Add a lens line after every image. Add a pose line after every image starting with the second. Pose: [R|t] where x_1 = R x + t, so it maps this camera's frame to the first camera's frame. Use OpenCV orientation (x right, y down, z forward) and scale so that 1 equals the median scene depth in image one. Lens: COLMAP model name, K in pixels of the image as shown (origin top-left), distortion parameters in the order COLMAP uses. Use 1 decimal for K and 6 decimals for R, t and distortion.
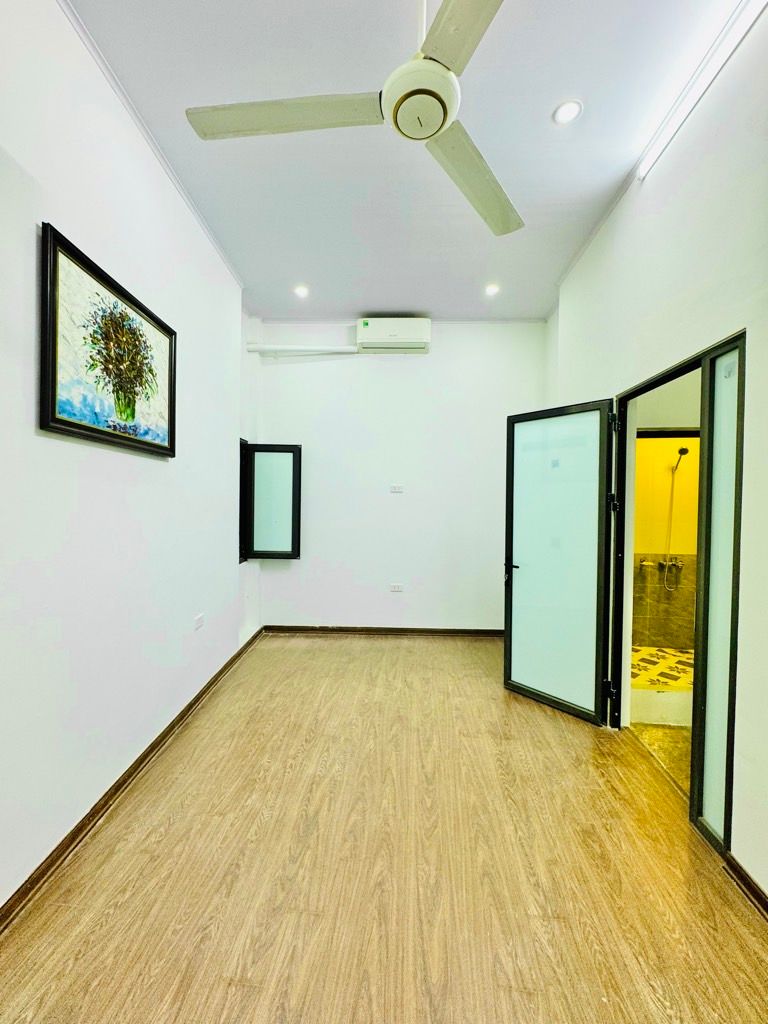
lens RADIAL K [[408.4, 0, 387.1], [0, 408.4, 520.3], [0, 0, 1]] dist [-0.007151, 0.001376]
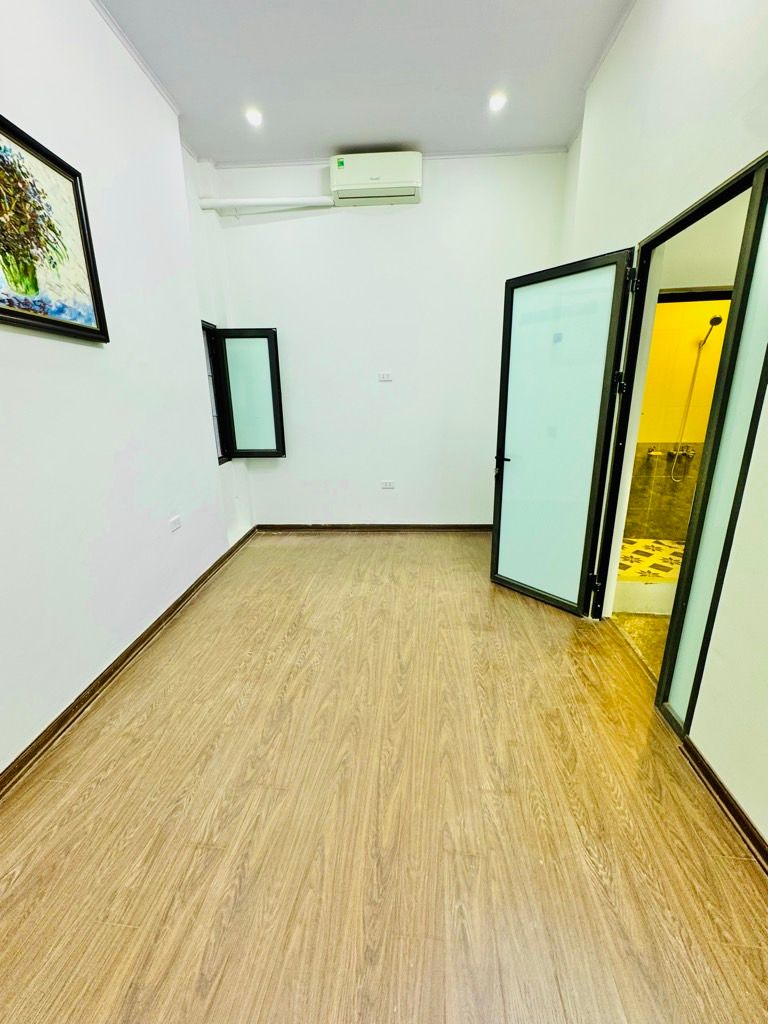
lens RADIAL K [[408.4, 0, 381.0], [0, 408.4, 519.7], [0, 0, 1]] dist [-0.007151, 0.001376]
pose [[0.999229, -0.018499, -0.034634, 0.084413], [0.026487, 0.968714, 0.246764, 0.013891], [0.028985, -0.247491, 0.968457, 0.086262]]
